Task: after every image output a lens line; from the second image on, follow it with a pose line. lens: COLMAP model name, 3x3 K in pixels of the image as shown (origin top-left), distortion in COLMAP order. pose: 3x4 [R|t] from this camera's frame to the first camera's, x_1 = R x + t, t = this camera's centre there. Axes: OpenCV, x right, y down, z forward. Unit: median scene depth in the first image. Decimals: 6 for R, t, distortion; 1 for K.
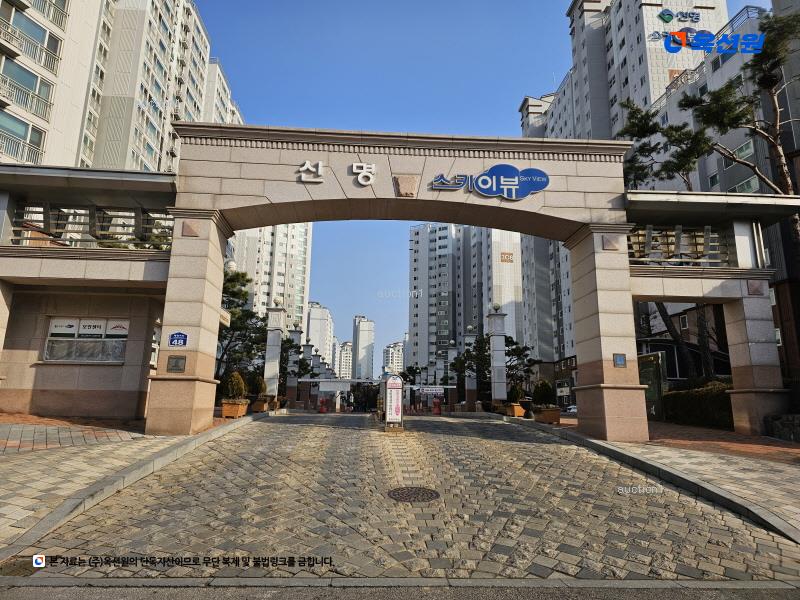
lens RADIAL K [[543.2, 0, 395.7], [0, 543.2, 286.9], [0, 0, 1]] dist [0.041909, -0.000358]
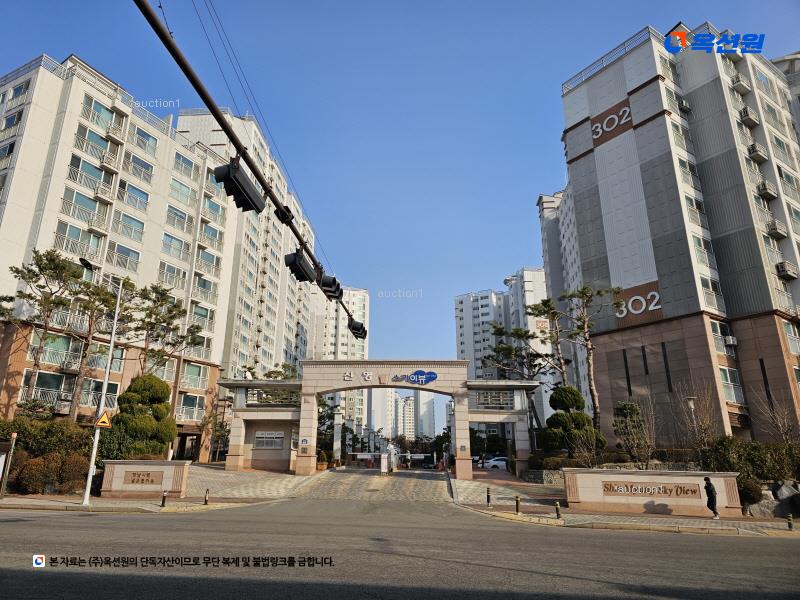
lens RADIAL K [[547.1, 0, 365.9], [0, 547.1, 279.1], [0, 0, 1]] dist [0.097262, 0.000152]
pose [[0.984577, -0.053959, -0.166421, 0.052361], [0.036821, 0.993854, -0.104397, -0.050867], [0.171031, 0.096659, 0.980513, -0.218260]]
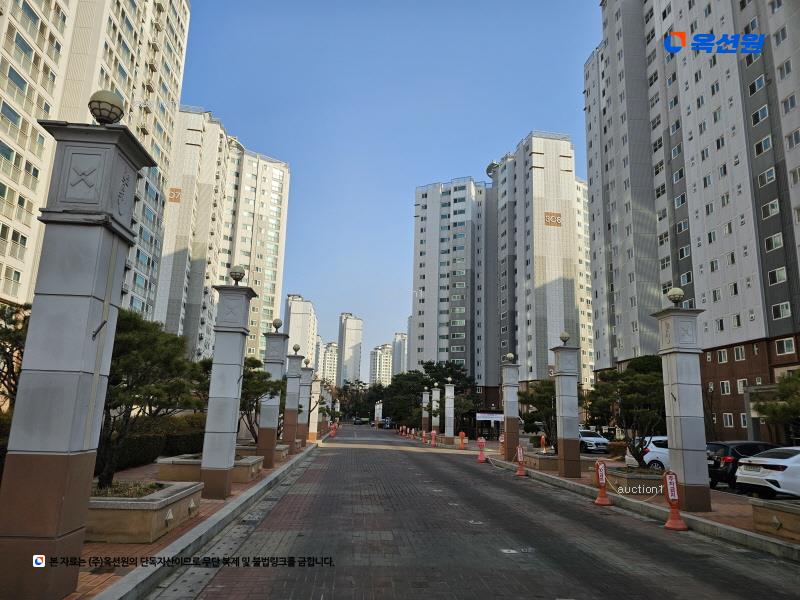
lens RADIAL K [[514.7, 0, 376.1], [0, 514.7, 317.4], [0, 0, 1]] dist [0.000689, -0.042276]
pose [[0.999767, 0.021111, -0.004579, -0.033800], [-0.020913, 0.998993, 0.039690, 0.067996], [0.005412, -0.039585, 0.999202, 0.376009]]
